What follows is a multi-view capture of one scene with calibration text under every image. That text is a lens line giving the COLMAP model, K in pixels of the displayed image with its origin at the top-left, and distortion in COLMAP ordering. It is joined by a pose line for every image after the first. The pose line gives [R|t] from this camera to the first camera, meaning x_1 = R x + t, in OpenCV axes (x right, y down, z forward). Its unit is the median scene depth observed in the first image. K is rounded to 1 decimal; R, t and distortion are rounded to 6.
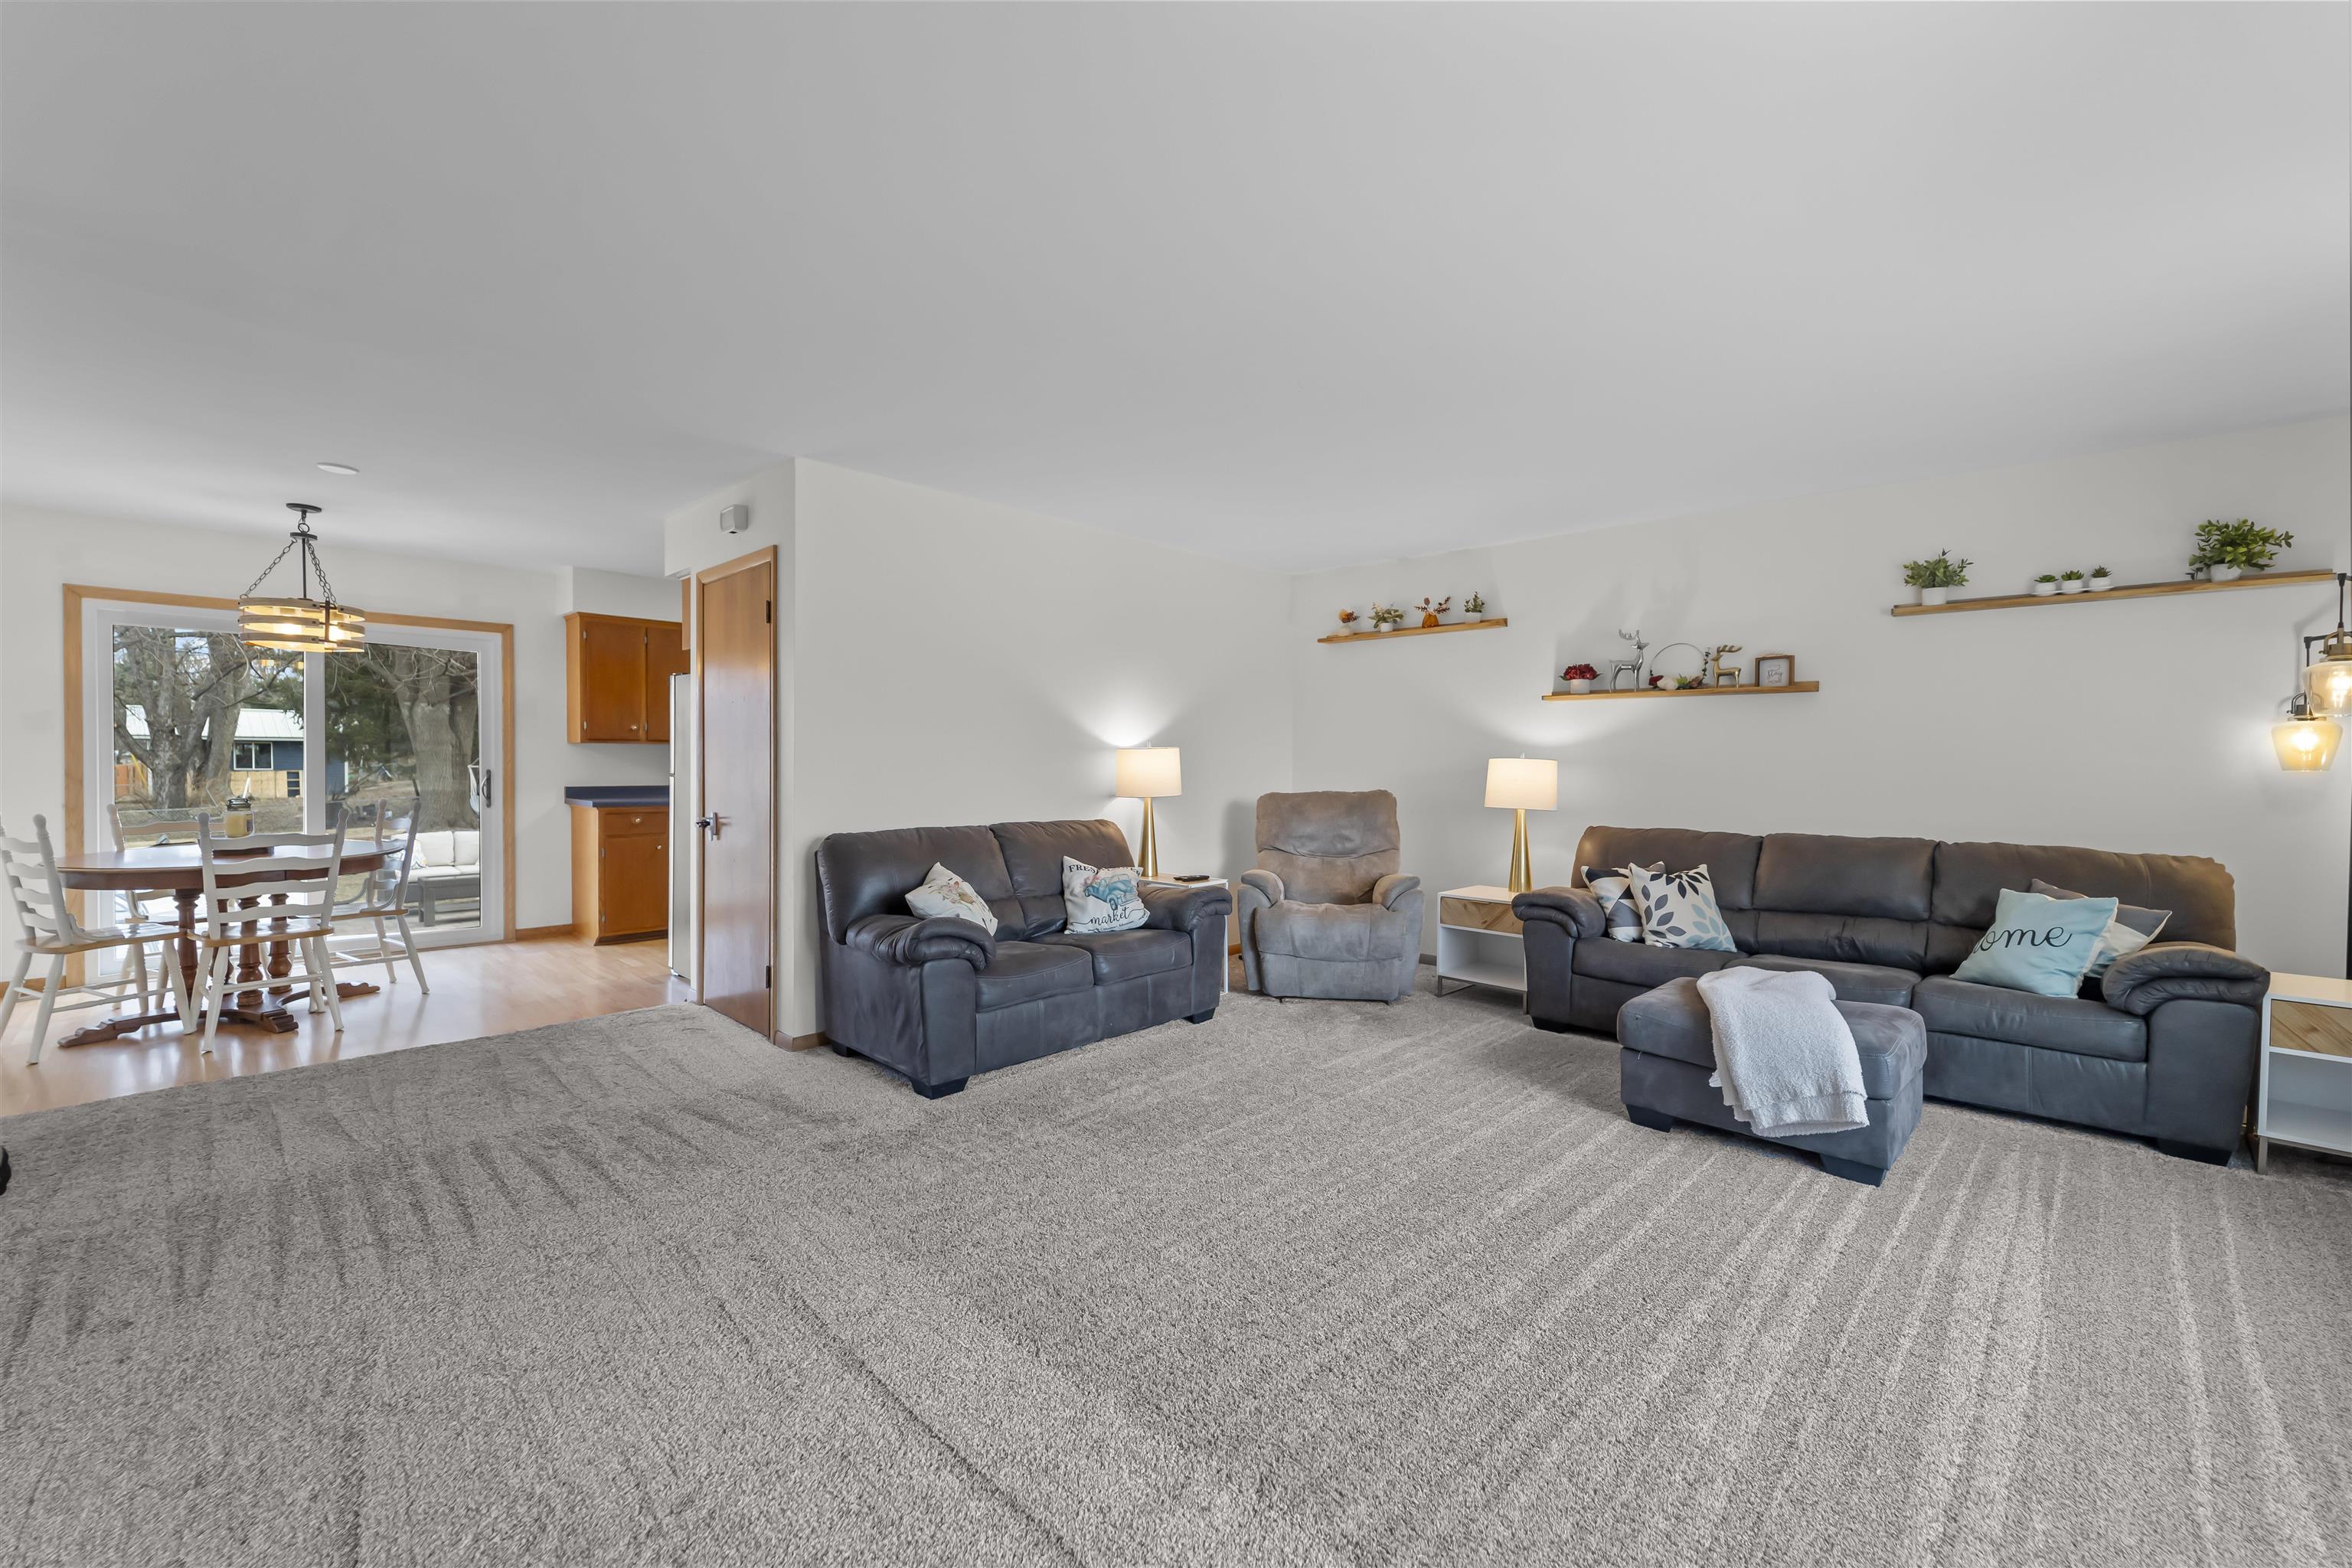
lens RADIAL K [[938.9, 0, 1193.0], [0, 938.9, 782.9], [0, 0, 1]] dist [0.000030, -0.000028]
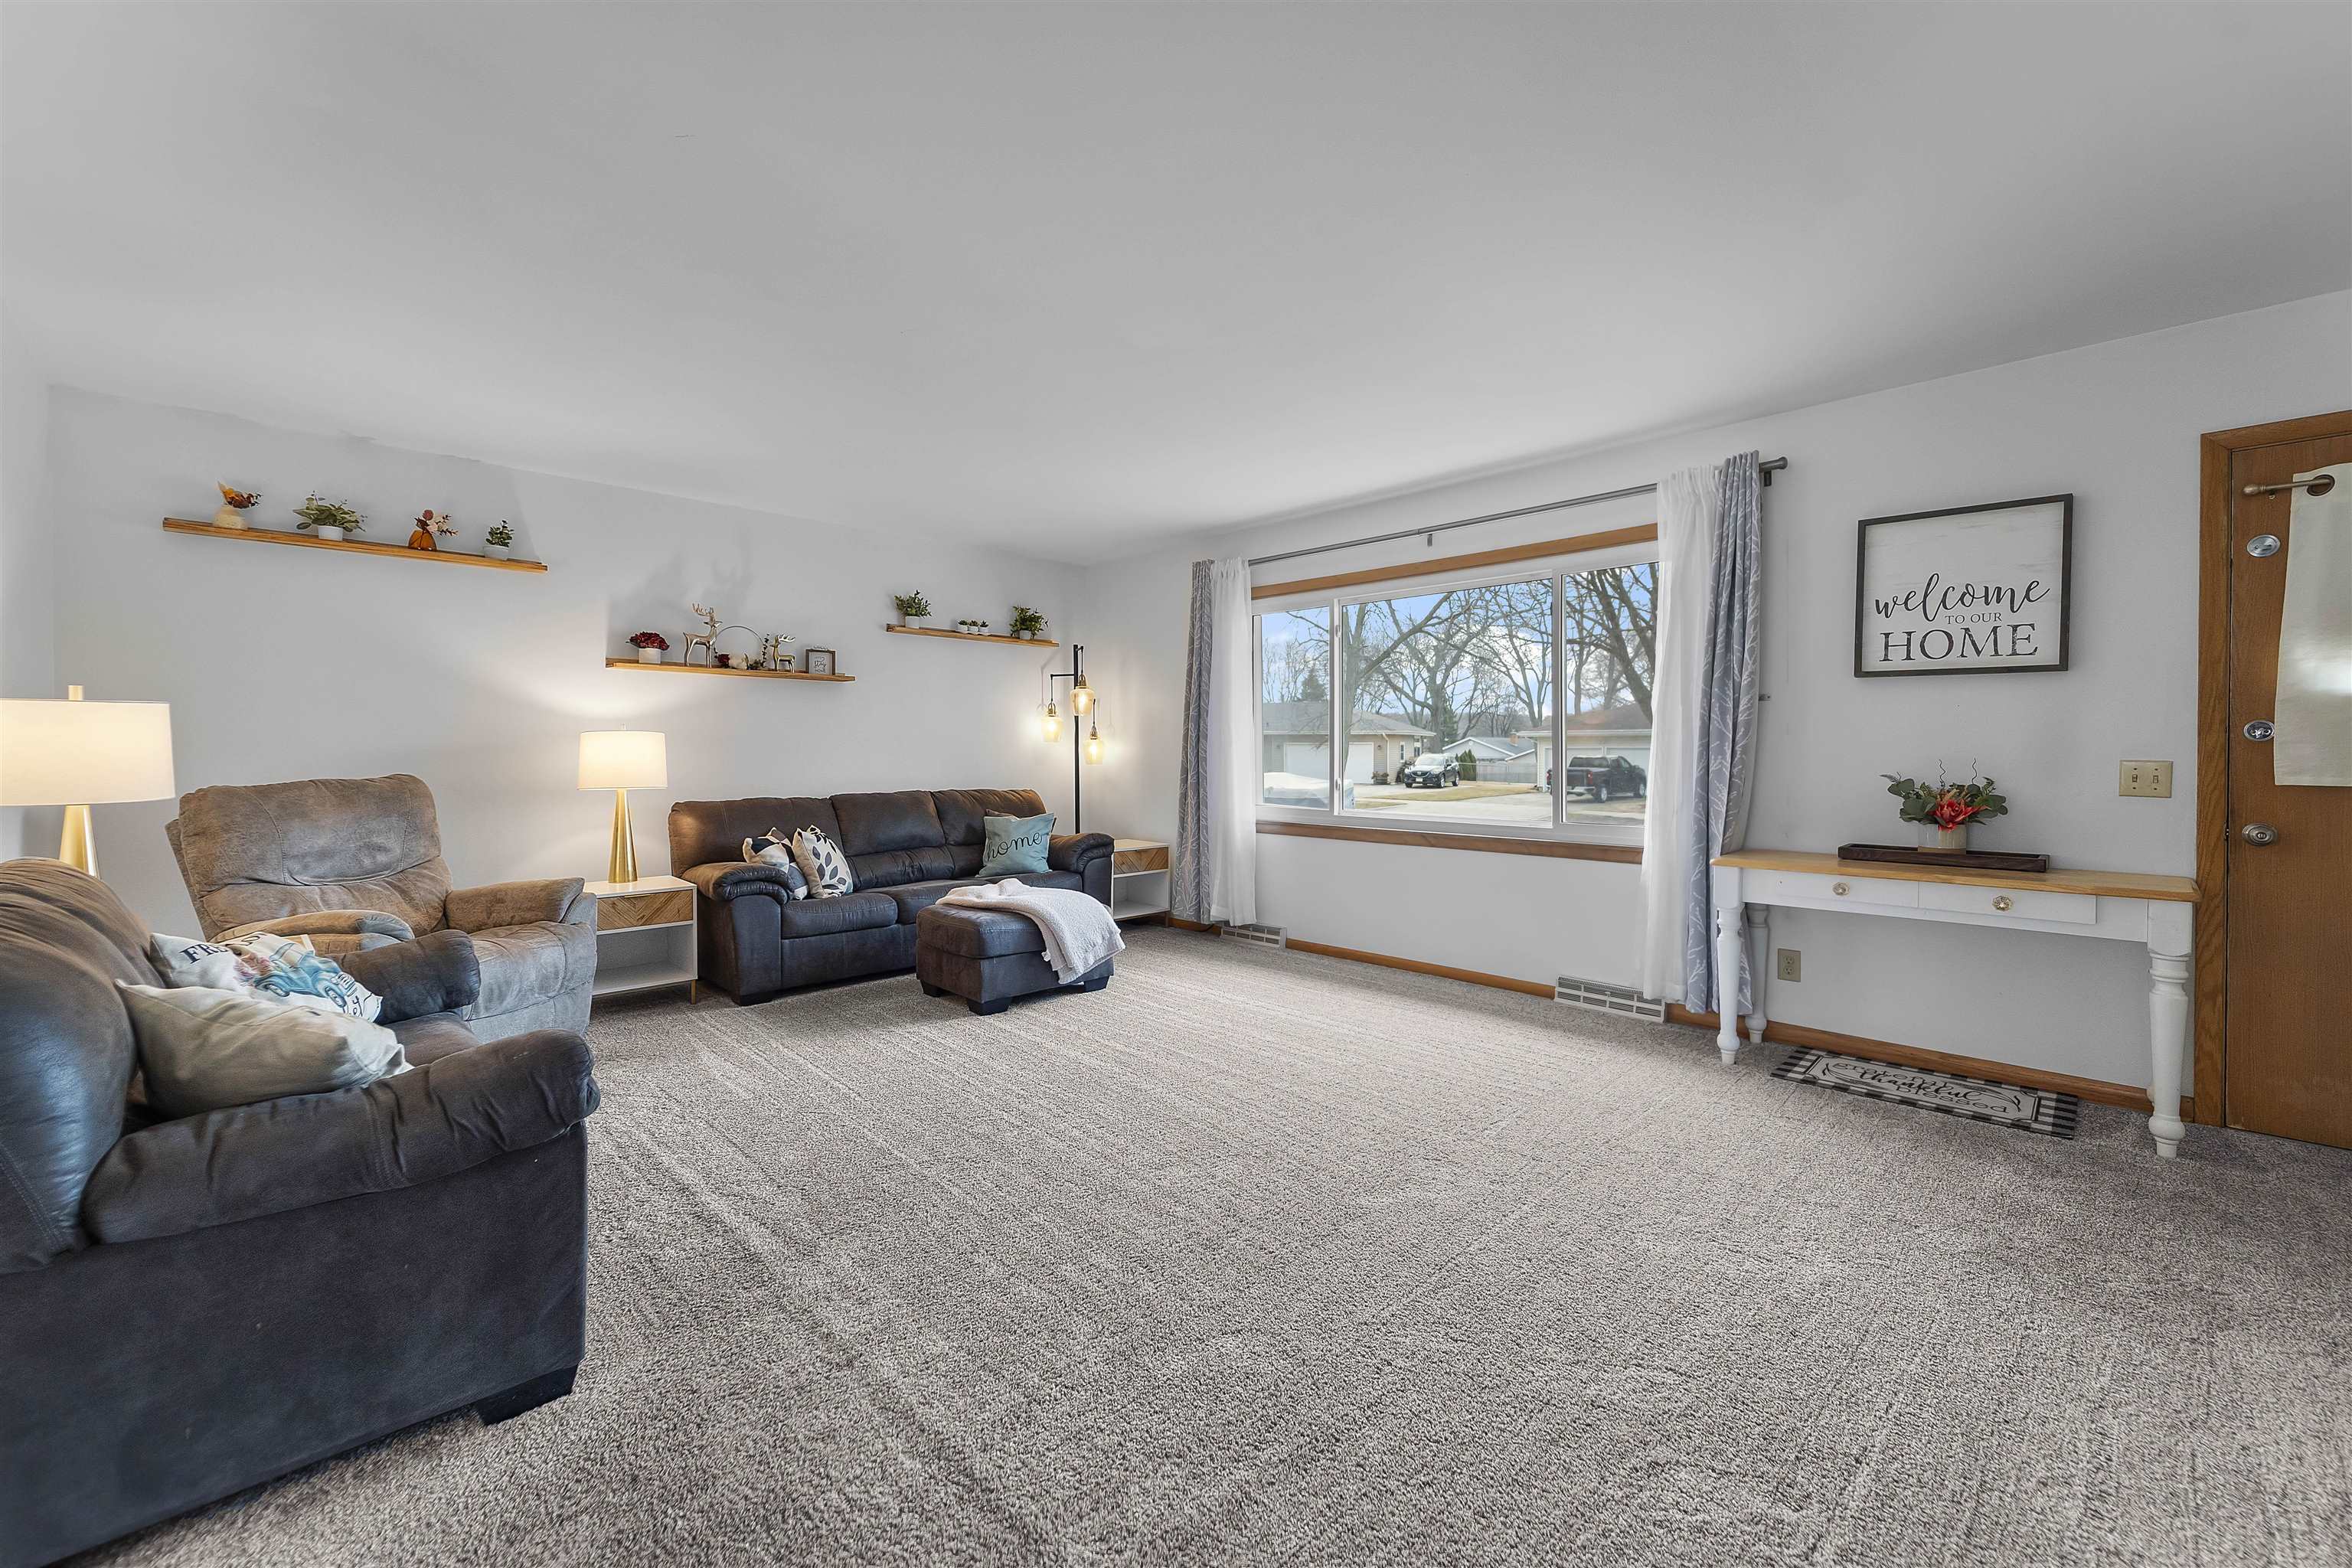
lens RADIAL K [[945.9, 0, 1178.6], [0, 945.9, 762.1], [0, 0, 1]] dist [-0.000752, -0.000259]
pose [[0.037577, -0.020649, 0.999080, -0.563036], [0.022343, 0.999554, 0.019819, -0.003374], [-0.999044, 0.021578, 0.038021, 0.471777]]
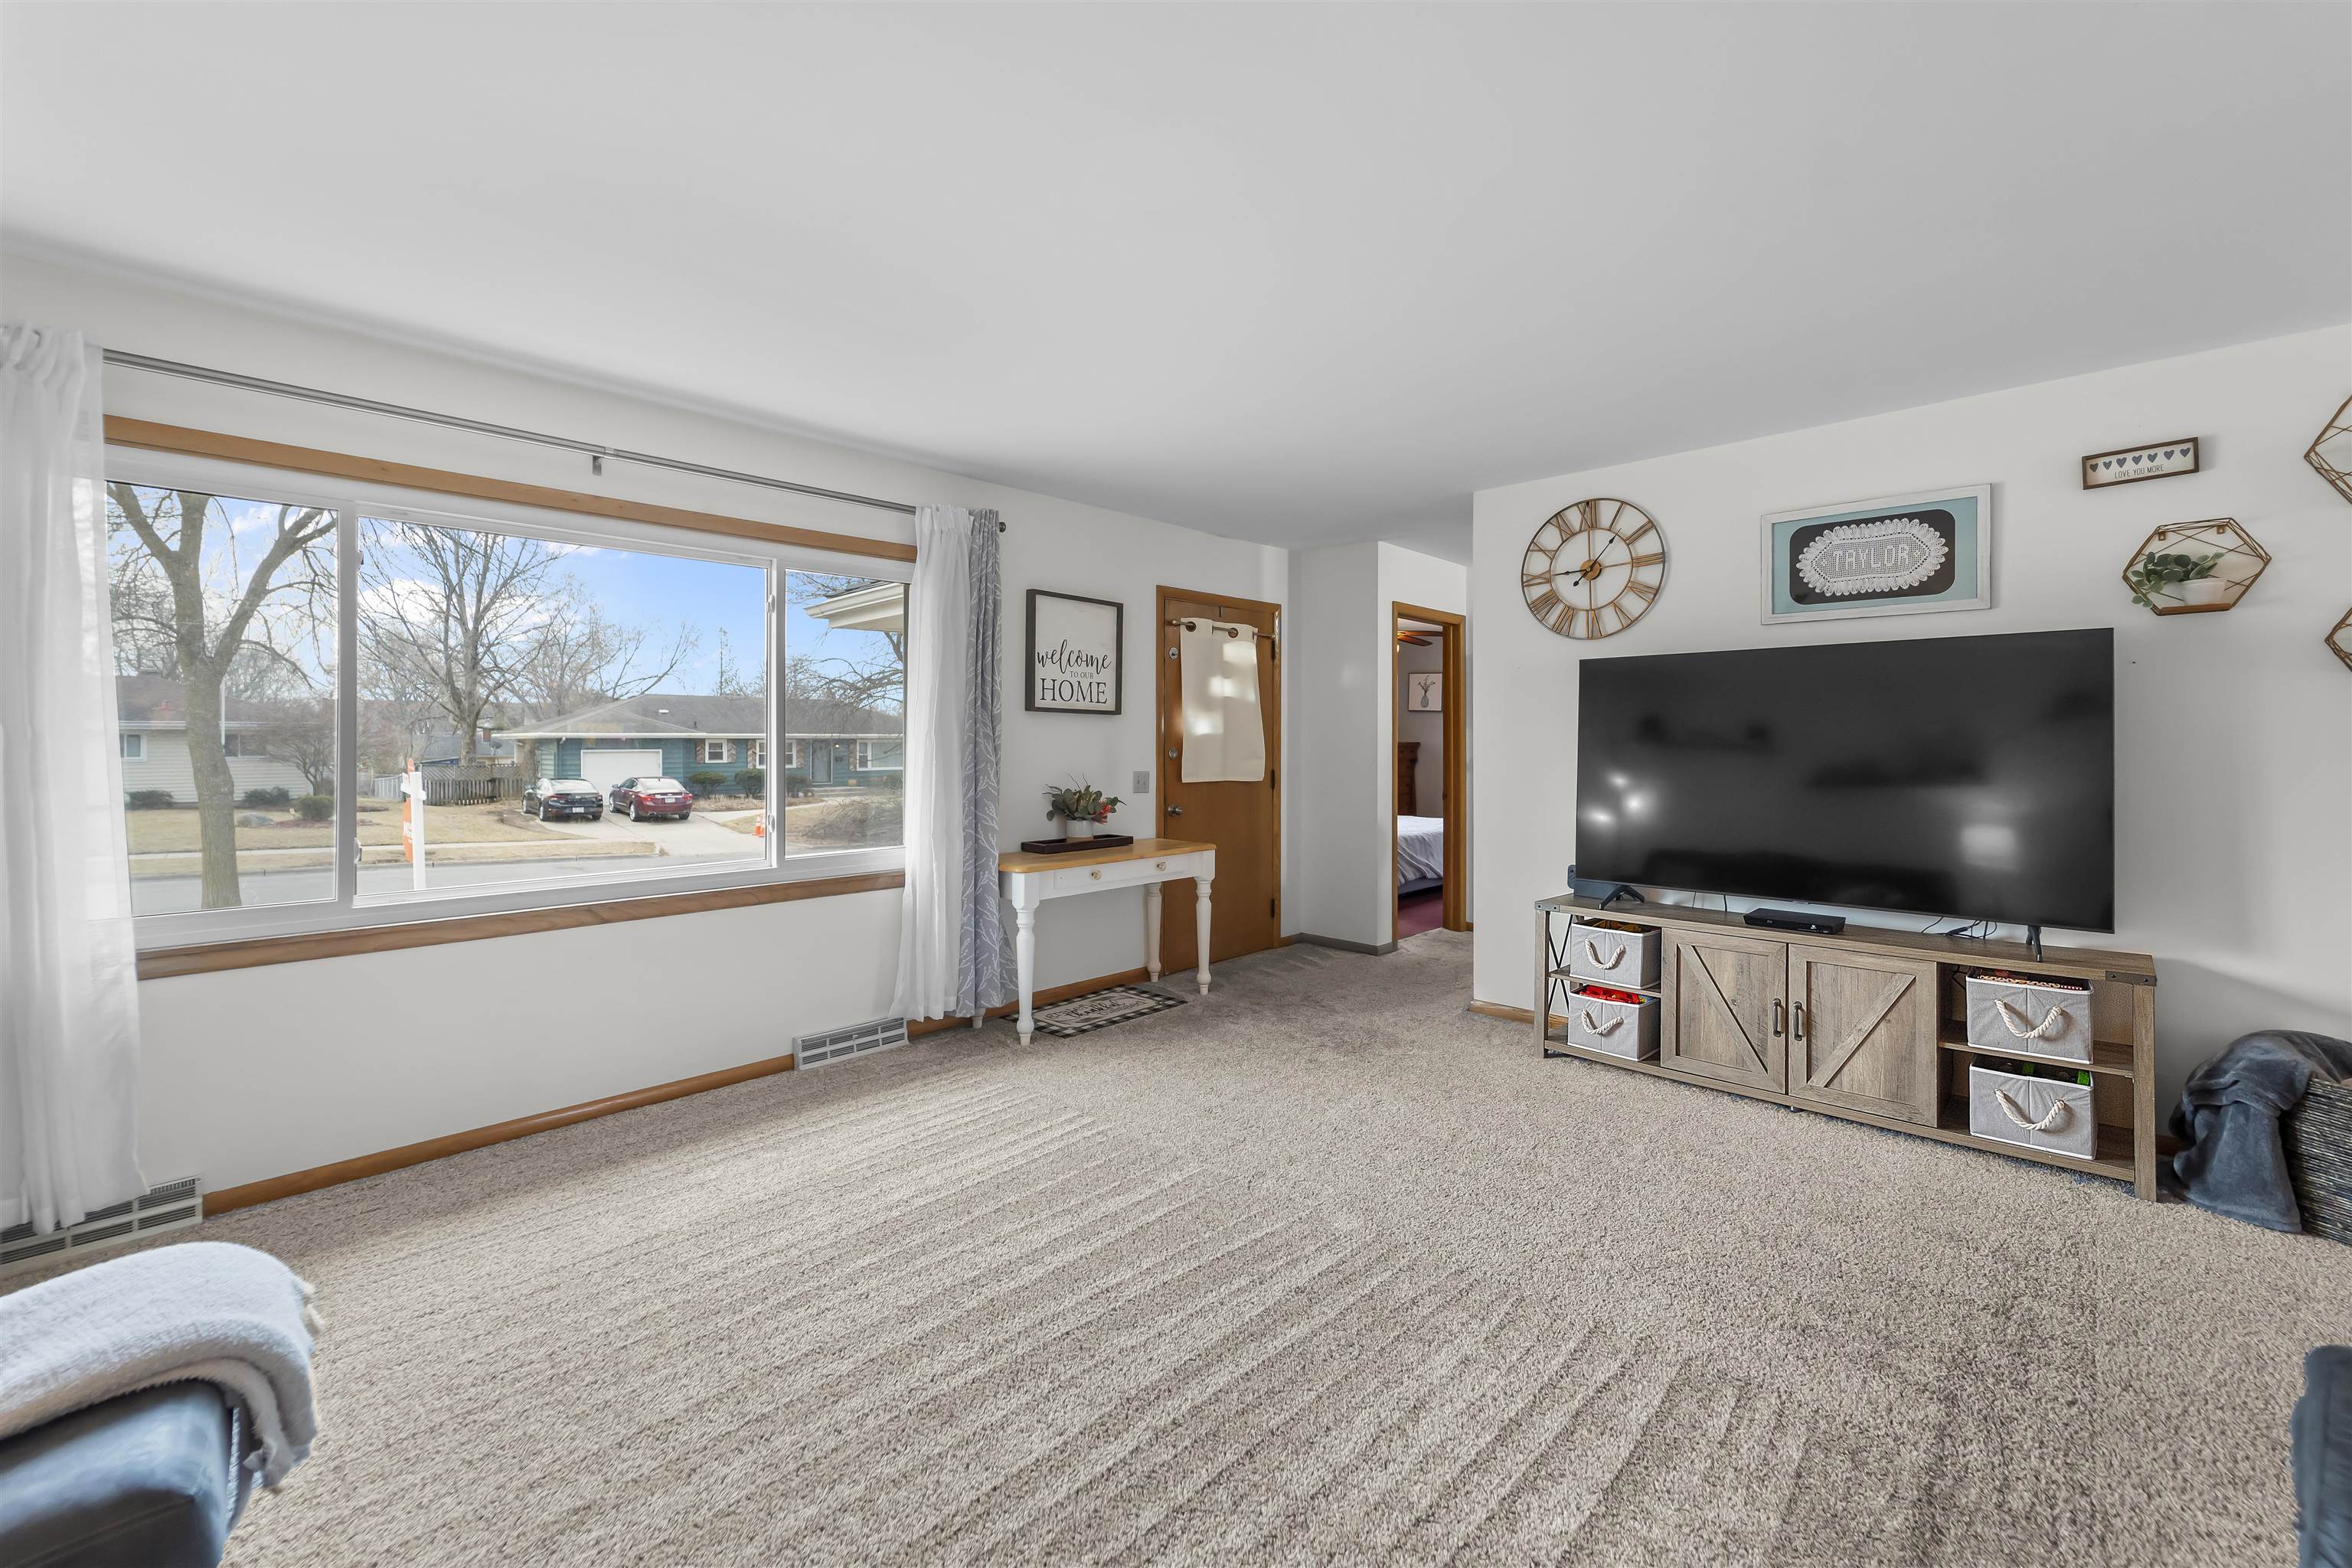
lens RADIAL K [[959.4, 0, 1181.5], [0, 959.4, 741.9], [0, 0, 1]] dist [-0.000145, -0.000089]
pose [[-0.999938, -0.003813, 0.010457, 0.054590], [-0.003587, 0.999761, 0.021587, -0.034398], [-0.010537, 0.021548, -0.999712, 0.937603]]
